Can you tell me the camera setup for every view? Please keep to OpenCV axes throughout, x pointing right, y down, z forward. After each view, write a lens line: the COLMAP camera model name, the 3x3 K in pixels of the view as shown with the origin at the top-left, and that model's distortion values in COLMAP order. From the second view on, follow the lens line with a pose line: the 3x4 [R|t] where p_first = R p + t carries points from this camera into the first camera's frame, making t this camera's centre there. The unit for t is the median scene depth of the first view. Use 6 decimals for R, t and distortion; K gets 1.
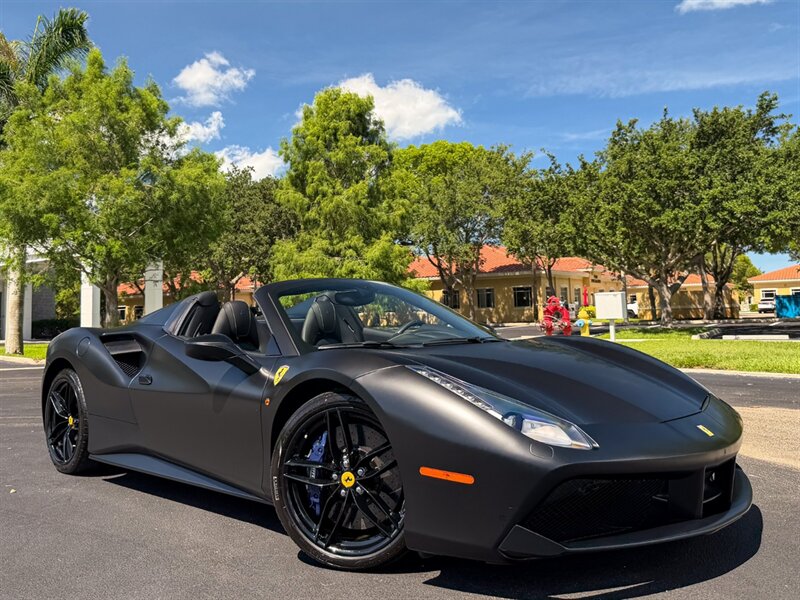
lens RADIAL K [[690.1, 0, 372.8], [0, 690.1, 256.0], [0, 0, 1]] dist [0.004956, 0.001855]
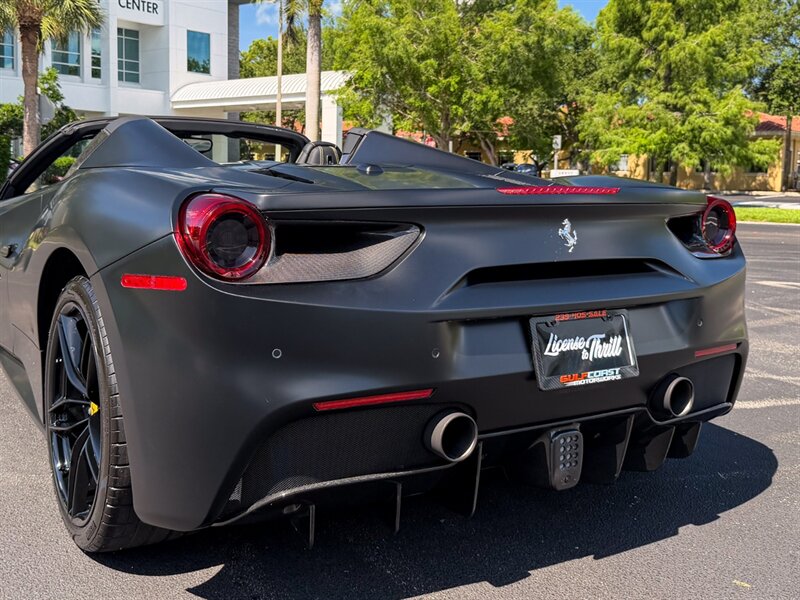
lens RADIAL K [[843.1, 0, 334.4], [0, 843.1, 236.3], [0, 0, 1]] dist [0.192300, -0.431547]
pose [[0.994073, 0.050686, -0.096173, -0.377228], [-0.034466, 0.985961, 0.163381, -0.006351], [0.103104, -0.159098, 0.981864, -0.180831]]
